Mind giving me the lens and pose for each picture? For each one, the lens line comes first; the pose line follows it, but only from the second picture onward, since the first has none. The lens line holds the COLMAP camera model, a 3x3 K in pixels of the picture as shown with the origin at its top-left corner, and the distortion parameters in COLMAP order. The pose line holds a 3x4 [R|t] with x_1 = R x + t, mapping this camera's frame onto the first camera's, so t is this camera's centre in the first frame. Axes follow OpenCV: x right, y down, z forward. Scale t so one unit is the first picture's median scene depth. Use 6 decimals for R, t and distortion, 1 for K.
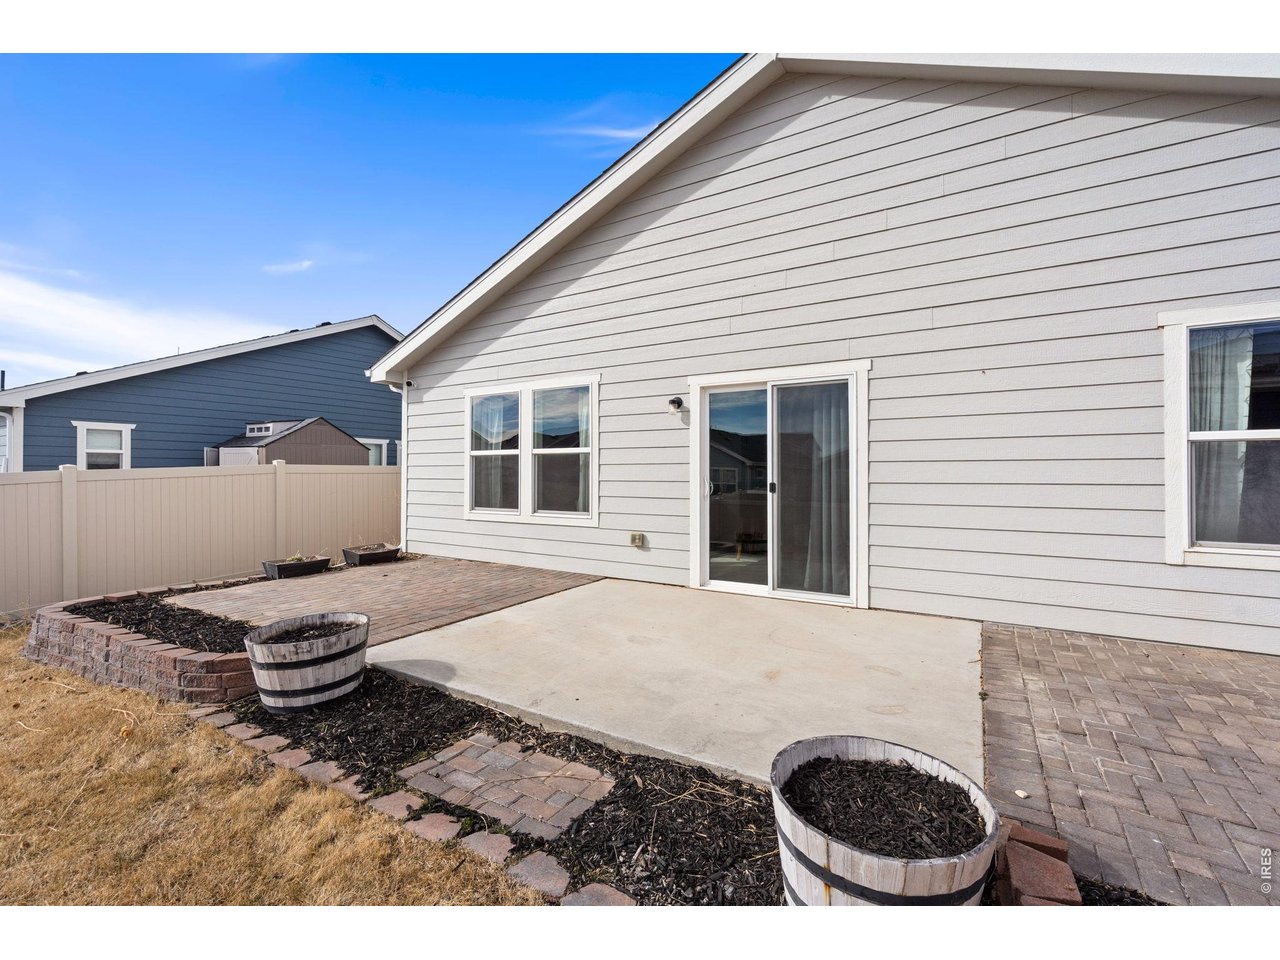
lens RADIAL K [[585.0, 0, 641.6], [0, 585.0, 474.1], [0, 0, 1]] dist [-0.004401, -0.000372]
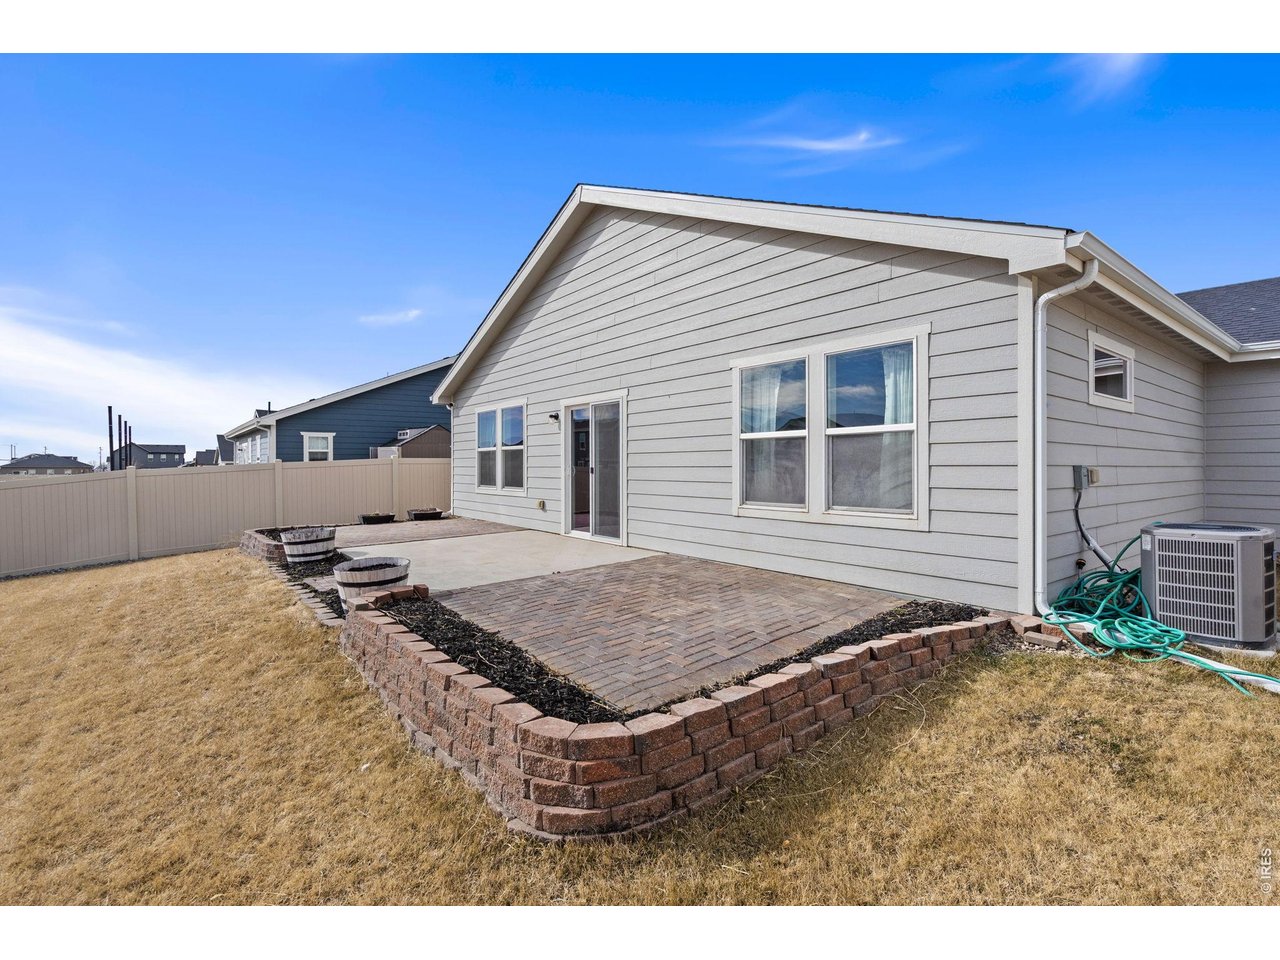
lens RADIAL K [[609.0, 0, 647.3], [0, 609.0, 468.2], [0, 0, 1]] dist [-0.000804, 0.001197]
pose [[0.942042, -0.003991, -0.335471, 0.849182], [0.006635, 0.999955, 0.006736, 0.006780], [0.335429, -0.008571, 0.942026, -0.454561]]
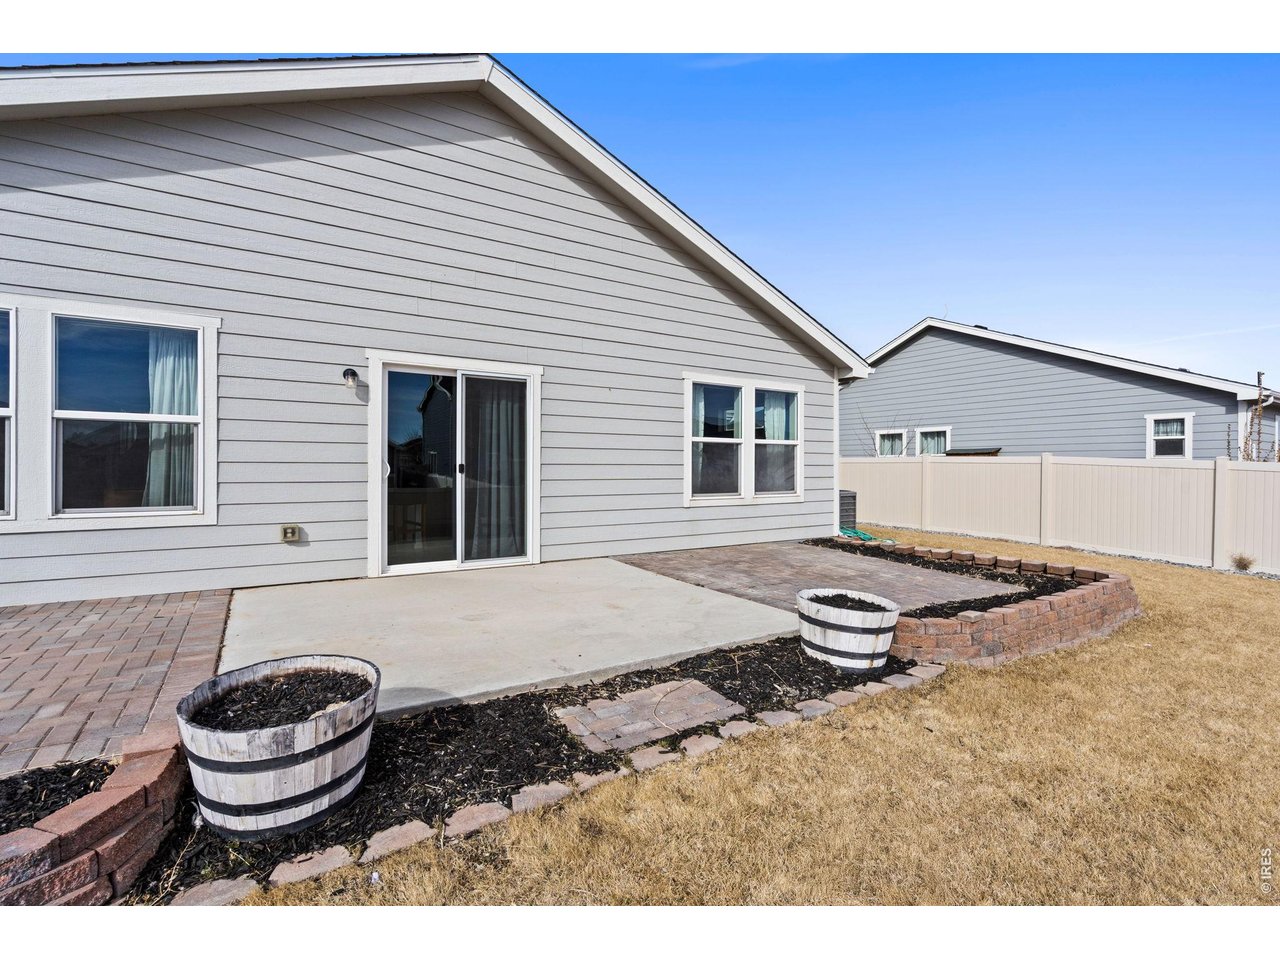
lens RADIAL K [[574.4, 0, 638.3], [0, 574.4, 467.6], [0, 0, 1]] dist [-0.005275, 0.000577]
pose [[0.440309, -0.002744, 0.897842, -0.544251], [-0.006907, 0.999955, 0.006443, 0.011512], [-0.897820, -0.009038, 0.440271, 0.224014]]
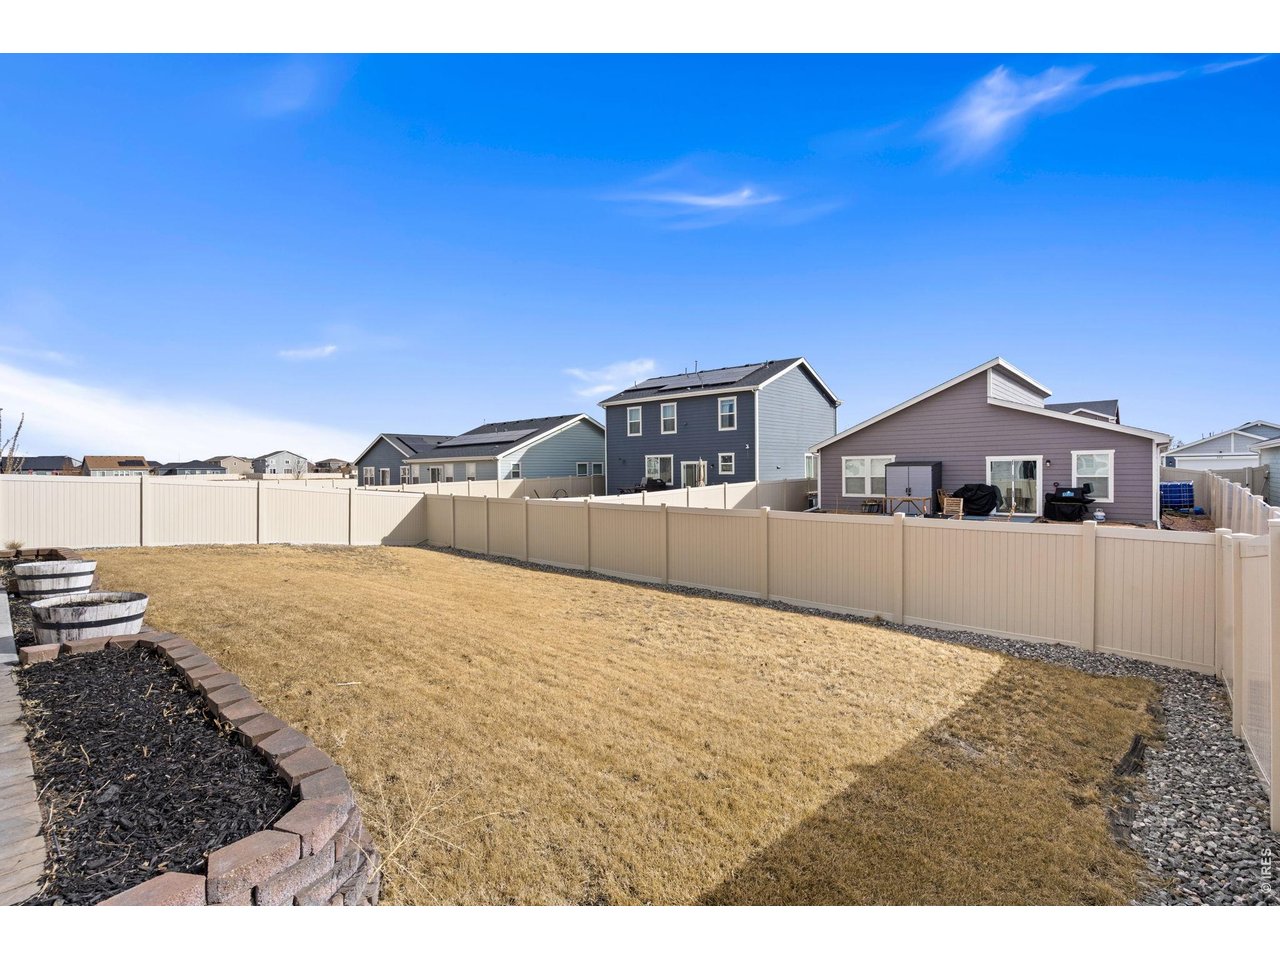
lens RADIAL K [[585.0, 0, 628.0], [0, 585.0, 474.9], [0, 0, 1]] dist [-0.004401, -0.000372]
pose [[-0.983841, 0.001659, 0.179036, -1.110868], [0.002064, 0.999996, 0.002077, -0.005559], [-0.179032, 0.002413, -0.983840, 1.162206]]
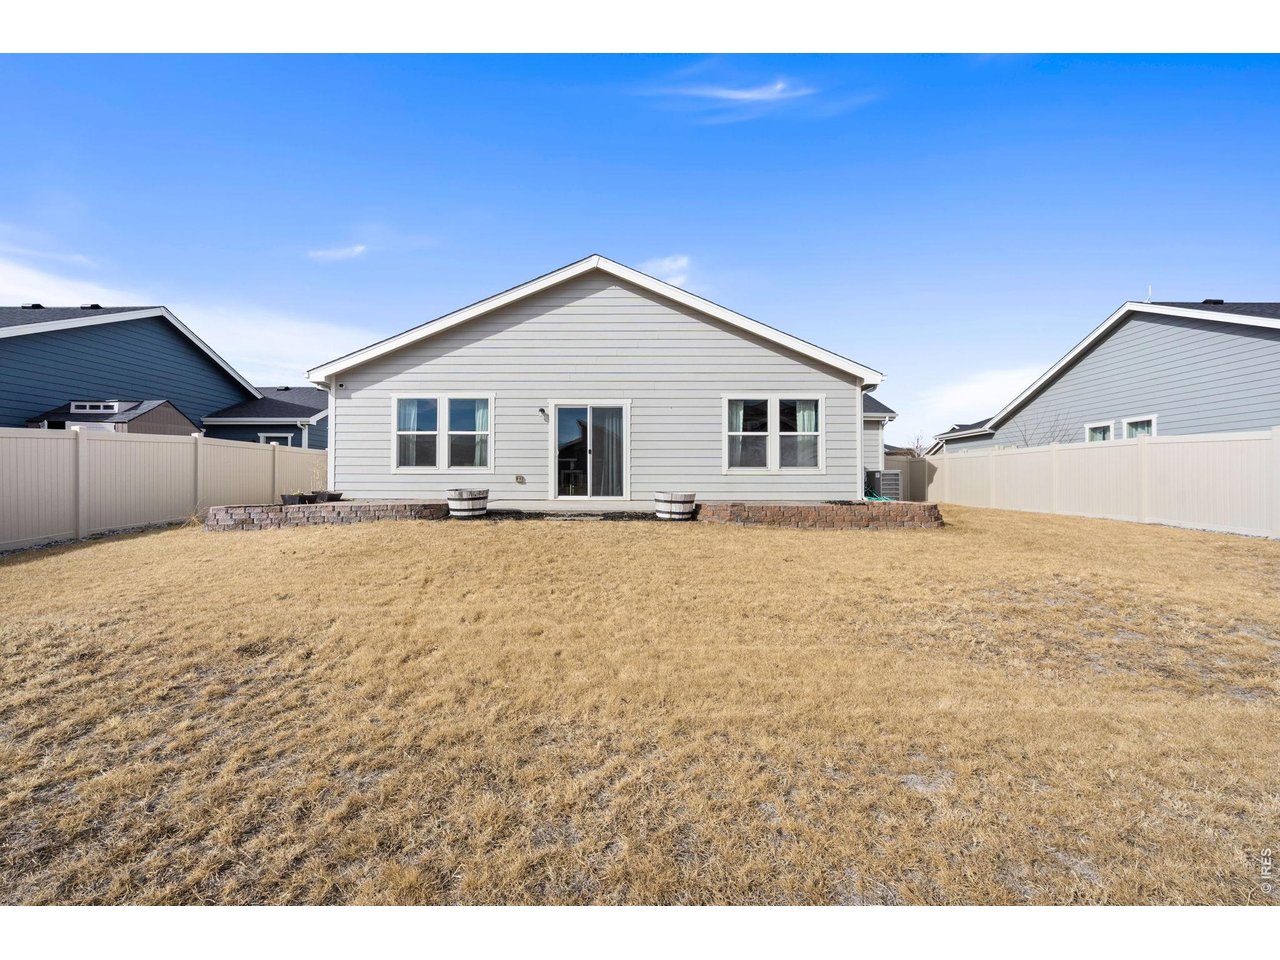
lens RADIAL K [[561.9, 0, 642.8], [0, 561.9, 475.2], [0, 0, 1]] dist [0.001147, 0.000045]
pose [[0.843071, 0.006471, 0.537764, -0.715291], [0.001445, 0.999897, -0.014297, 0.135175], [-0.537801, 0.012831, 0.842974, -0.868562]]
